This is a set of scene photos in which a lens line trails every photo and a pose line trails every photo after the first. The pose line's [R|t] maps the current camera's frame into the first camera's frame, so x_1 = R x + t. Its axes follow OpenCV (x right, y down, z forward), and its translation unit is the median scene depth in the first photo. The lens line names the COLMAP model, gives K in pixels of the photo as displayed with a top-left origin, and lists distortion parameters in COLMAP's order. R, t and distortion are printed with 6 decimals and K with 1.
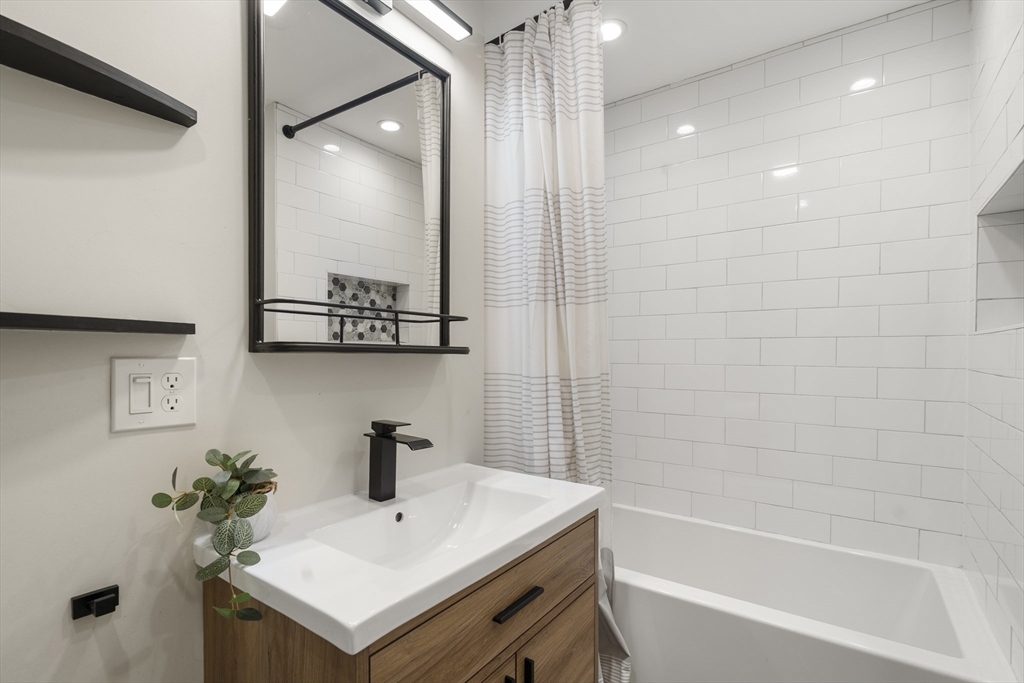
lens RADIAL K [[485.4, 0, 504.8], [0, 485.4, 363.2], [0, 0, 1]] dist [-0.005764, 0.002928]
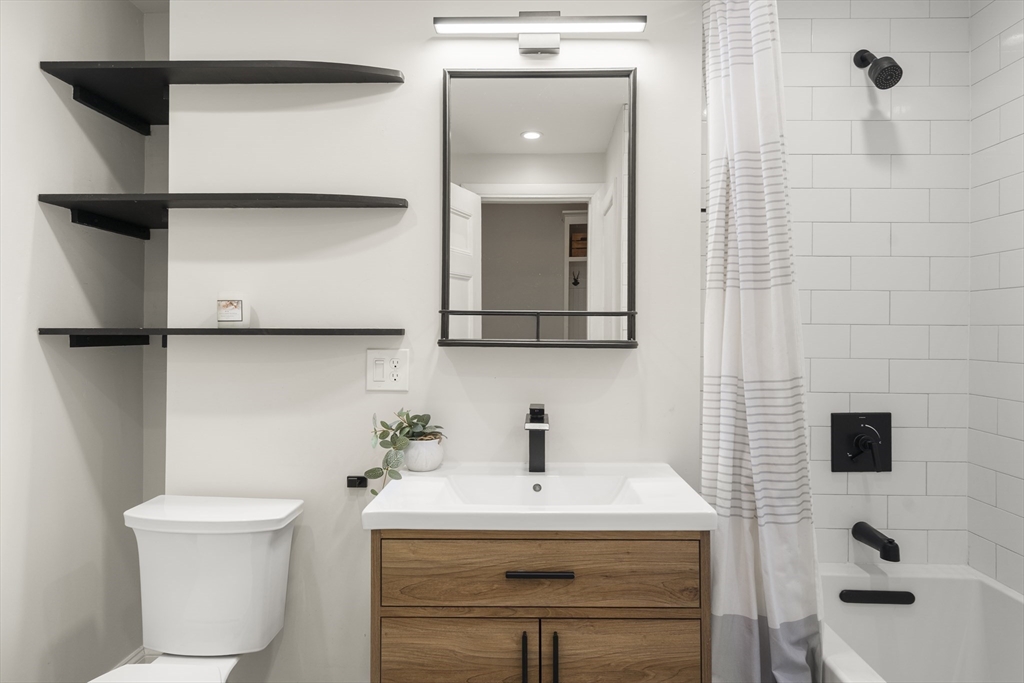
lens RADIAL K [[589.3, 0, 514.2], [0, 589.3, 337.8], [0, 0, 1]] dist [0.007880, 0.000390]
pose [[0.575186, 0.002721, -0.818018, 1.103073], [-0.019145, 0.999765, -0.010136, -0.035258], [0.817799, 0.021491, 0.575103, 0.154668]]
